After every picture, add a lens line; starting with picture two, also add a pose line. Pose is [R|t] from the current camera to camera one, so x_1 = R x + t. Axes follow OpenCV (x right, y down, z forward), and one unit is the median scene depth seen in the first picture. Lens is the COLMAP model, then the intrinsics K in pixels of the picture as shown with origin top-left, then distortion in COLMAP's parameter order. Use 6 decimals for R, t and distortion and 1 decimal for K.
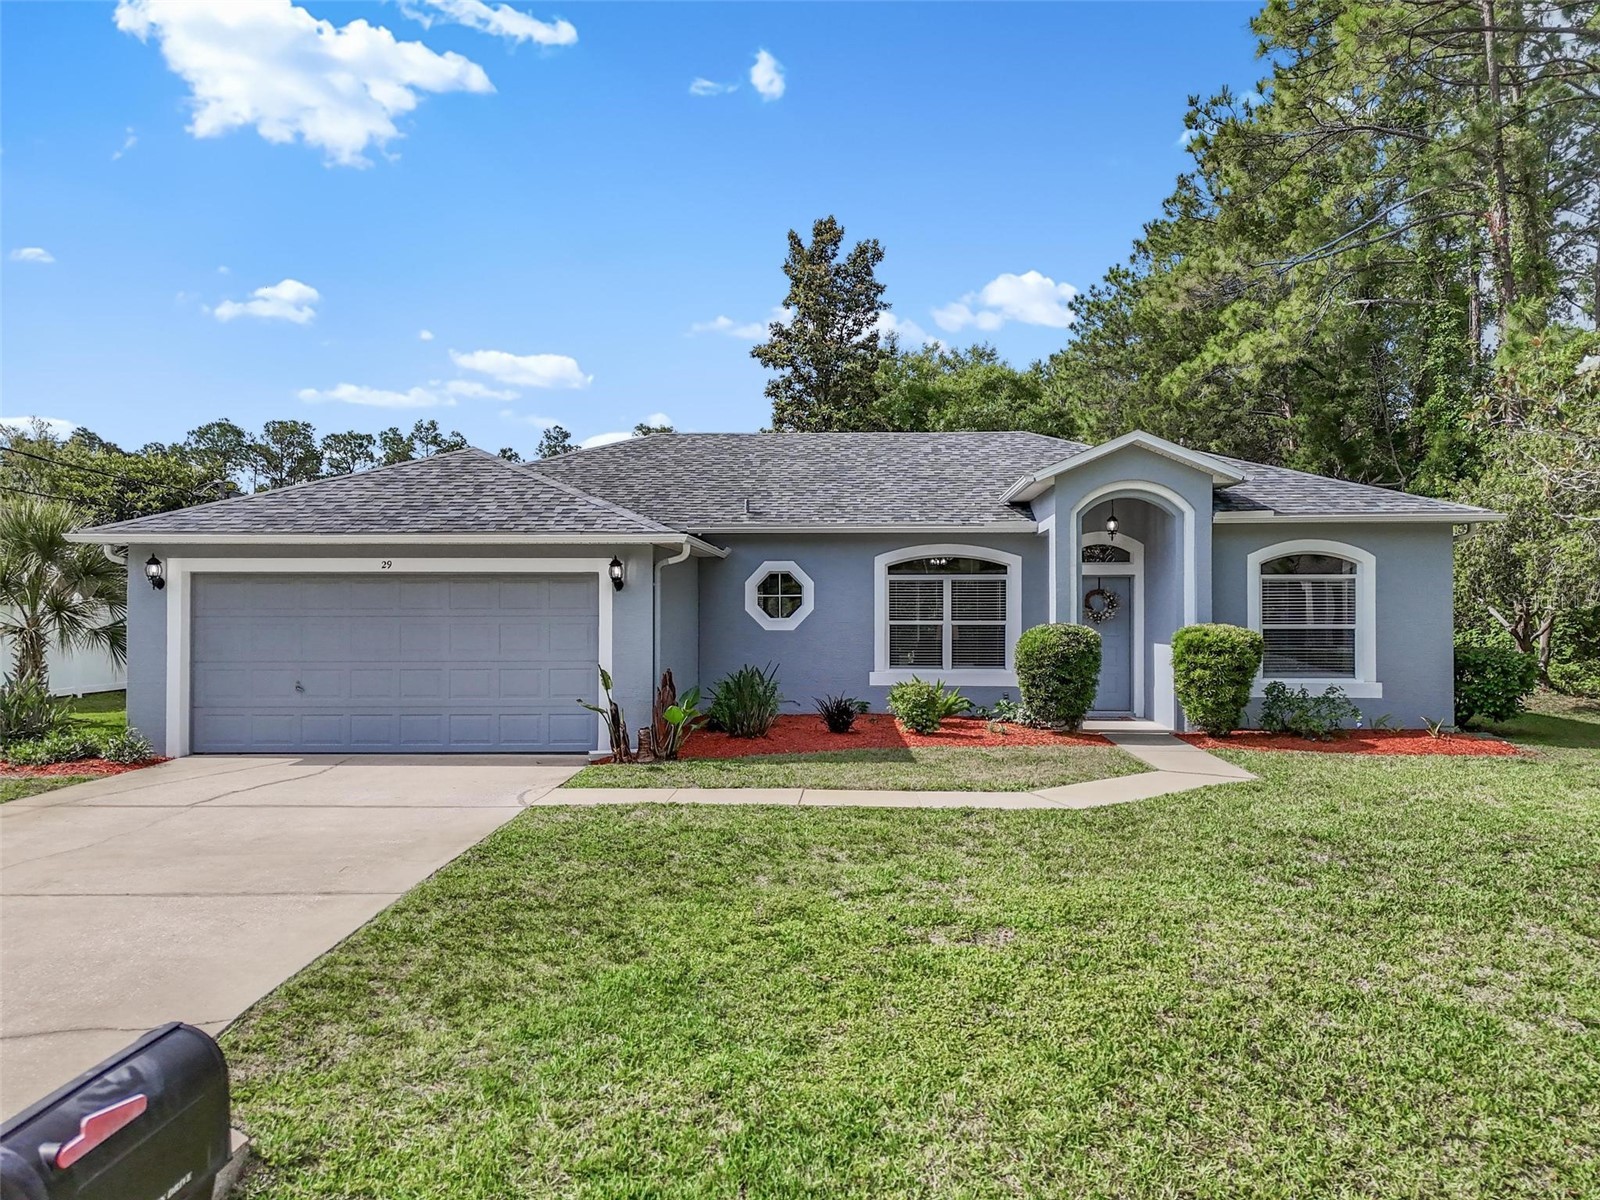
lens RADIAL K [[1171.6, 0, 800.0], [0, 1171.6, 600.0], [0, 0, 1]] dist [0.078227, -0.078048]
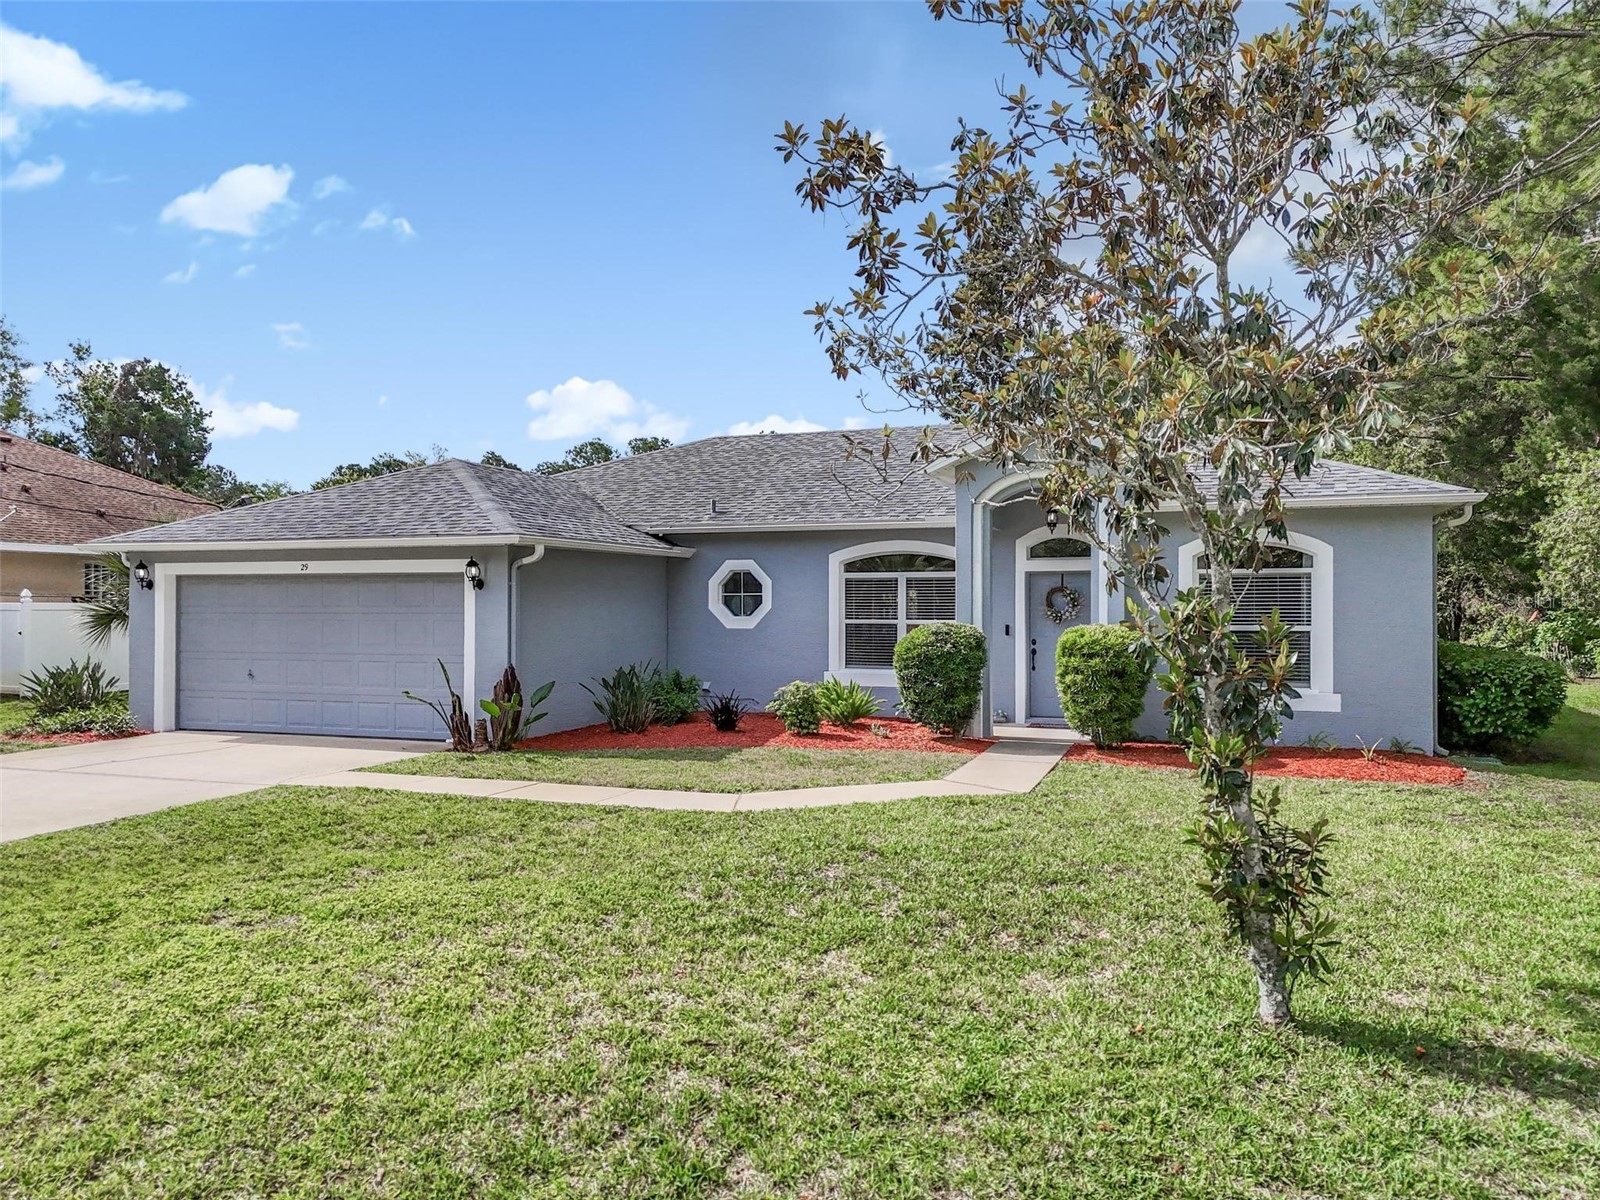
lens RADIAL K [[1171.6, 0, 800.0], [0, 1171.6, 600.0], [0, 0, 1]] dist [0.078227, -0.078048]
pose [[0.949366, -0.000910, -0.314172, 0.356514], [0.000921, 1.000000, -0.000113, 0.001530], [0.314172, -0.000182, 0.949366, 0.061121]]
